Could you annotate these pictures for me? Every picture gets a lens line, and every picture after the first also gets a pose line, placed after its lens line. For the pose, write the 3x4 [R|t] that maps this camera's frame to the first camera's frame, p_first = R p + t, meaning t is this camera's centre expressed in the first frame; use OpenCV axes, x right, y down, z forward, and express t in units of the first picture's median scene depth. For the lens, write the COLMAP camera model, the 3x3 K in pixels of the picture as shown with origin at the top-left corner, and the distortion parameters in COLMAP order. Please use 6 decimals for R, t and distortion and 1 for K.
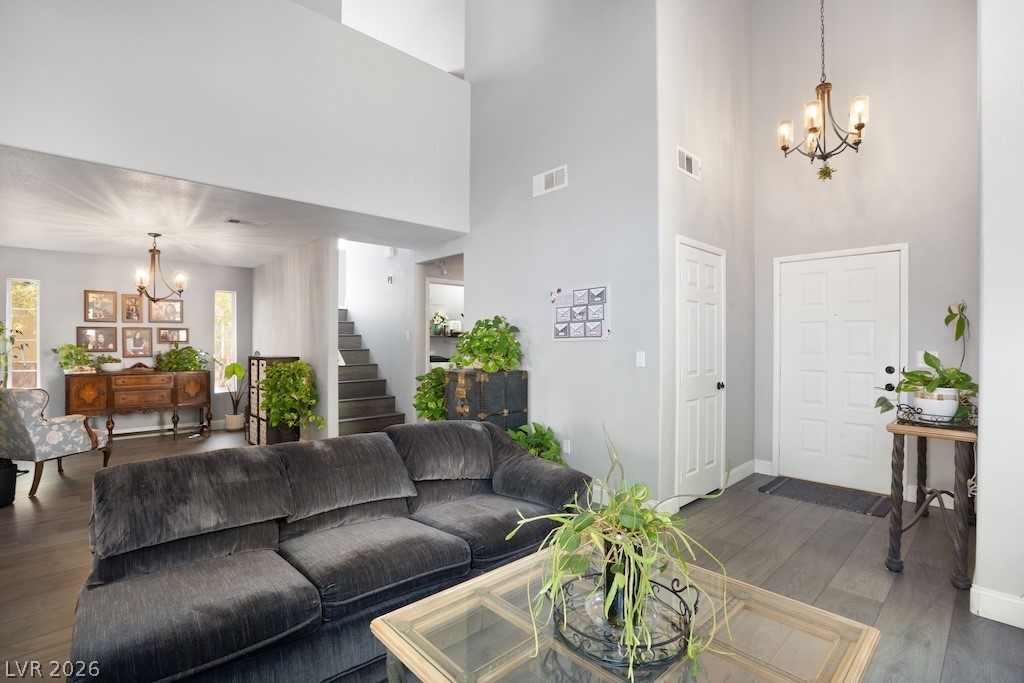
lens RADIAL K [[476.5, 0, 508.0], [0, 476.5, 344.8], [0, 0, 1]] dist [-0.056545, 0.021512]
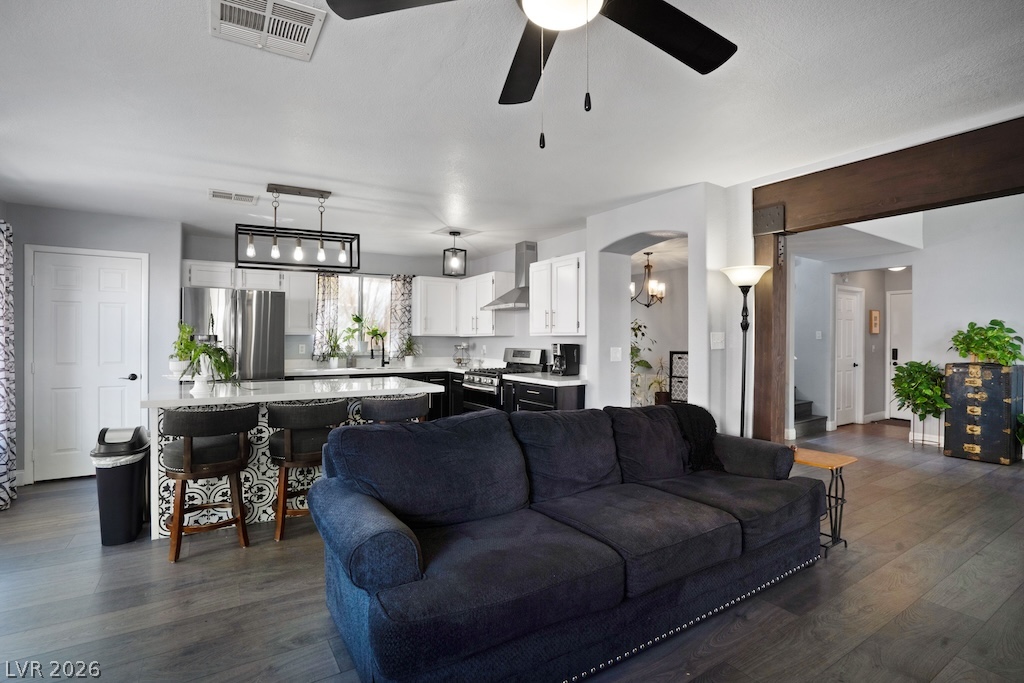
lens RADIAL K [[484.0, 0, 512.8], [0, 484.0, 337.1], [0, 0, 1]] dist [-0.060891, 0.025086]
pose [[0.983362, 0.002554, -0.181638, -0.732850], [-0.004611, 0.999930, -0.010901, 0.002434], [0.181598, 0.011557, 0.983305, -0.279721]]
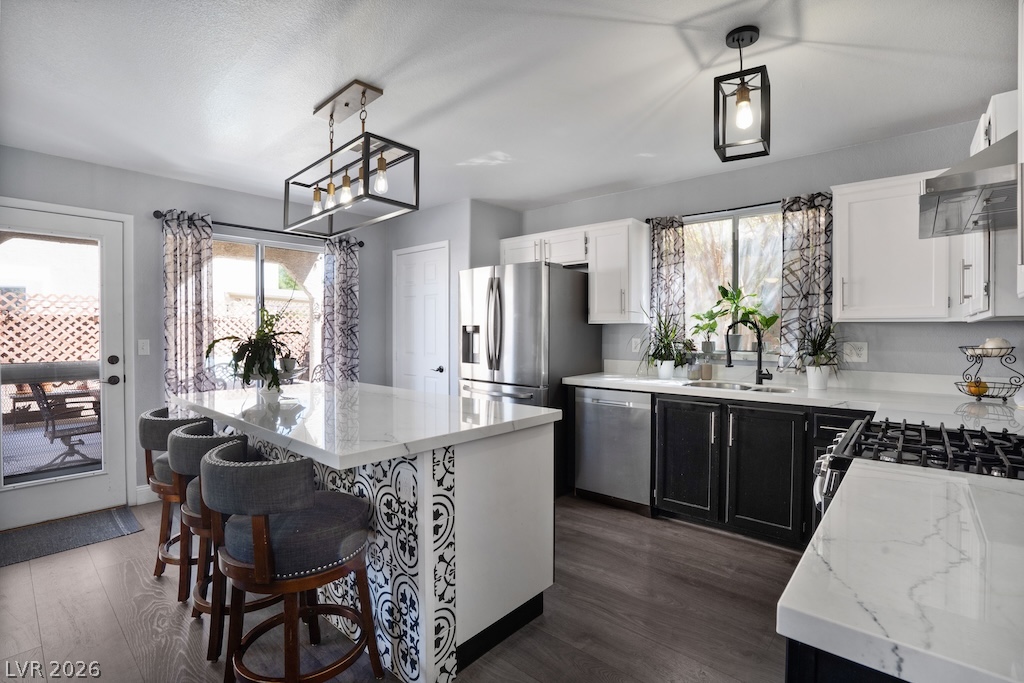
lens RADIAL K [[479.6, 0, 512.0], [0, 479.6, 341.5], [0, 0, 1]] dist [-0.068266, 0.028440]
pose [[0.103540, 0.021955, -0.994383, -0.705271], [-0.006481, 0.999750, 0.021398, 0.000119], [0.994604, 0.004229, 0.103657, 0.382958]]
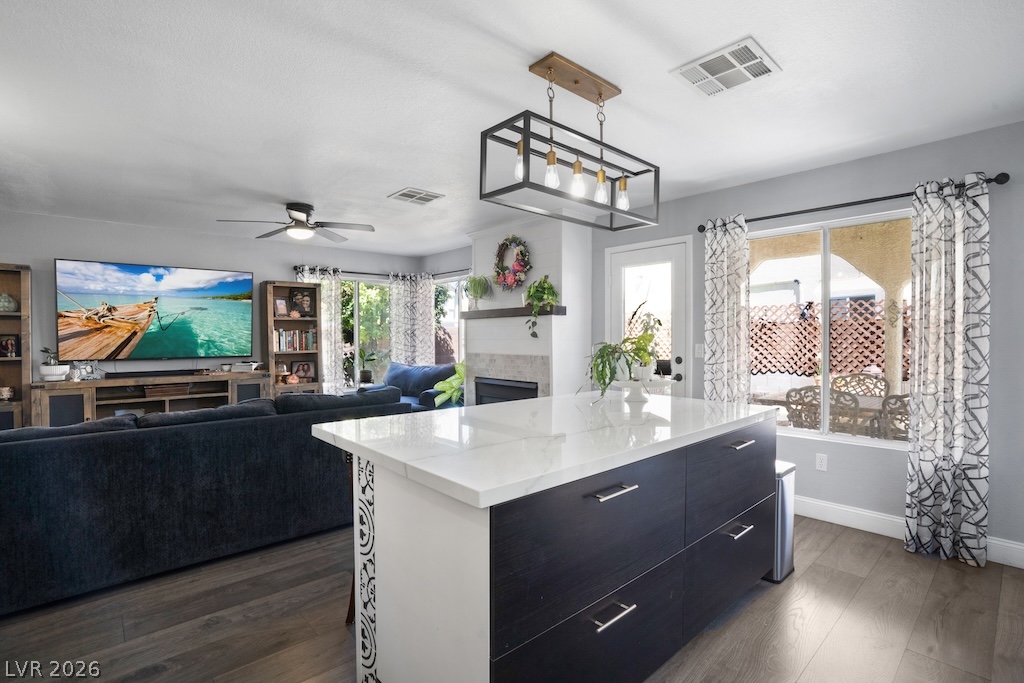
lens RADIAL K [[476.5, 0, 508.0], [0, 476.5, 344.8], [0, 0, 1]] dist [-0.056545, 0.021512]
pose [[-0.999945, 0.000756, 0.010428, -1.053622], [0.001016, 0.999688, 0.024962, -0.002066], [-0.010406, 0.024971, -0.999634, 0.628372]]
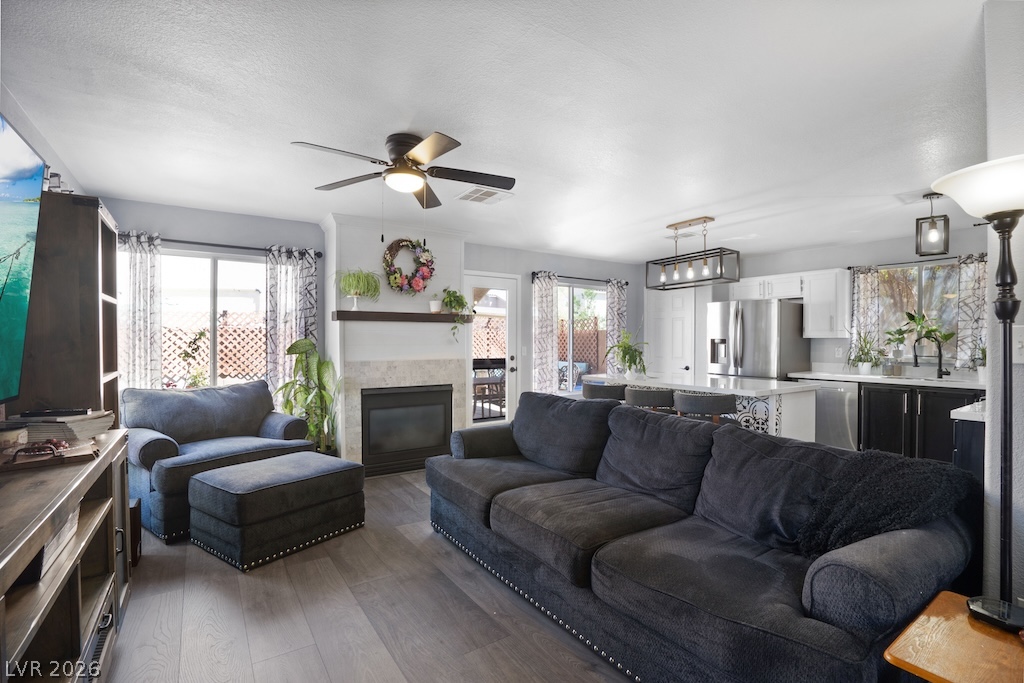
lens RADIAL K [[476.5, 0, 508.0], [0, 476.5, 344.8], [0, 0, 1]] dist [-0.056545, 0.021512]
pose [[-0.157823, 0.007151, -0.987442, -0.310632], [-0.009318, 0.999918, 0.008731, 0.000737], [0.987424, 0.010578, -0.157743, 0.110466]]
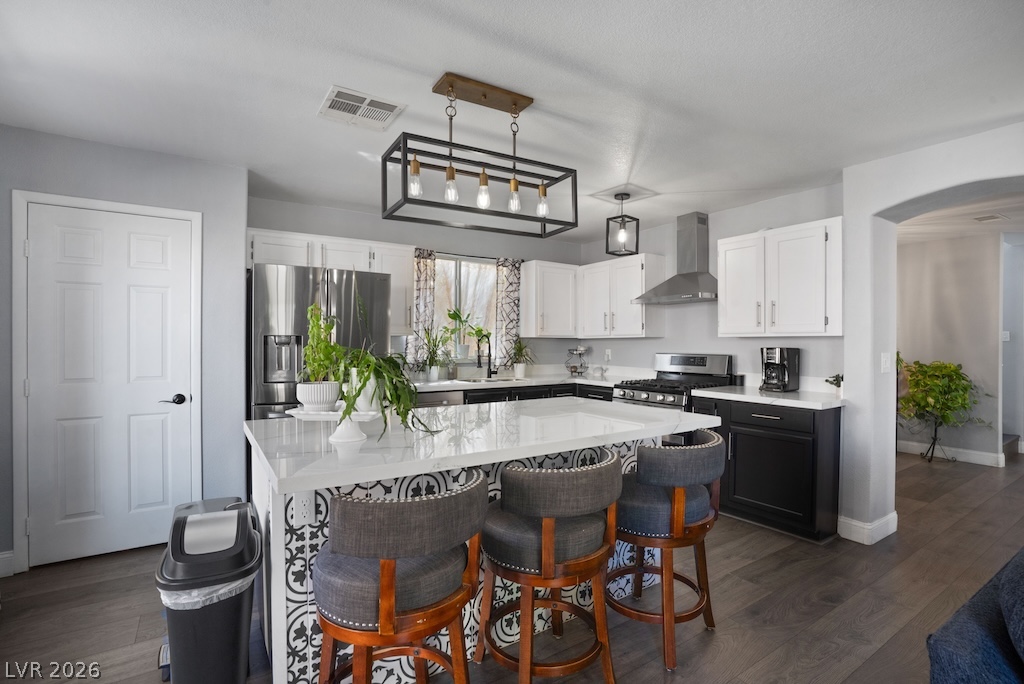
lens RADIAL K [[479.6, 0, 512.0], [0, 479.6, 342.0], [0, 0, 1]] dist [-0.068266, 0.028440]
pose [[0.986752, 0.002500, -0.162216, -1.039563], [-0.003694, 0.999968, -0.007060, 0.002808], [0.162194, 0.007566, 0.986730, -0.080058]]
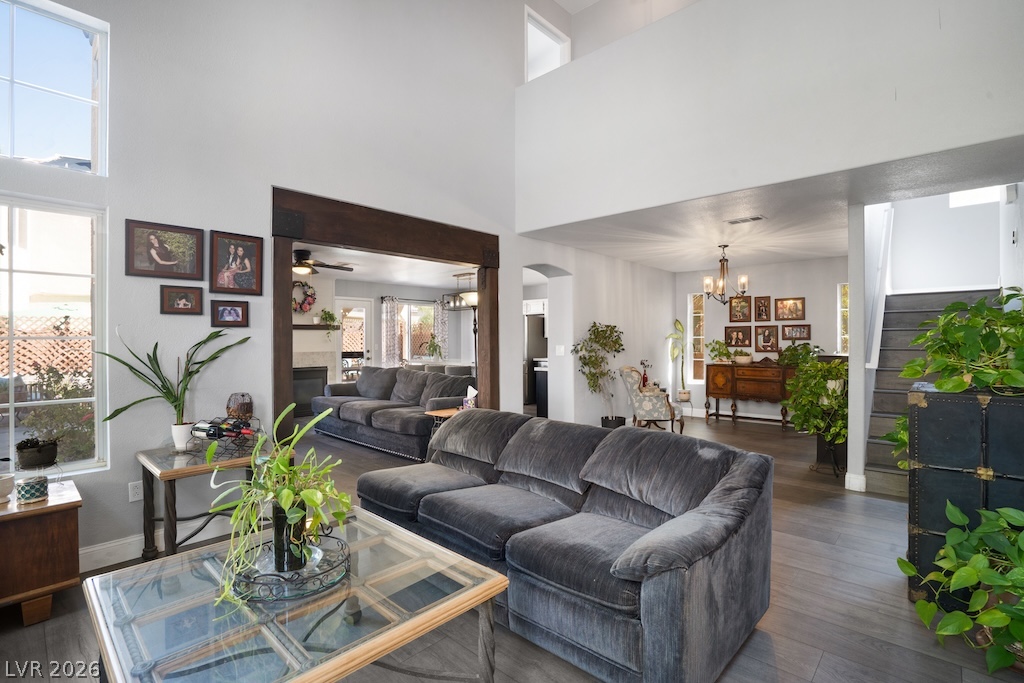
lens RADIAL K [[484.0, 0, 512.8], [0, 484.0, 337.1], [0, 0, 1]] dist [-0.060891, 0.025086]
pose [[0.075168, -0.006206, -0.997152, 0.323547], [-0.002335, 0.999977, -0.006400, -0.000872], [0.997168, 0.002809, 0.075152, 0.318546]]
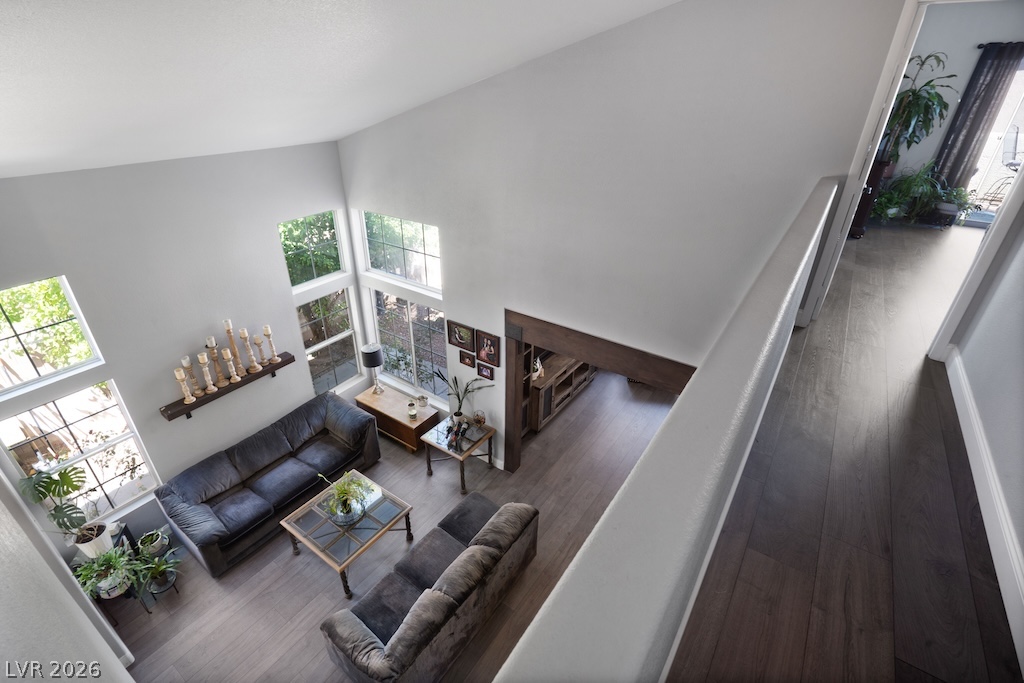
lens RADIAL K [[479.6, 0, 512.0], [0, 479.6, 341.5], [0, 0, 1]] dist [-0.068266, 0.028440]
pose [[-0.974959, 0.093889, -0.201592, -0.091728], [-0.018741, 0.868591, 0.495175, -0.570260], [0.221592, 0.486553, -0.845081, 0.855208]]
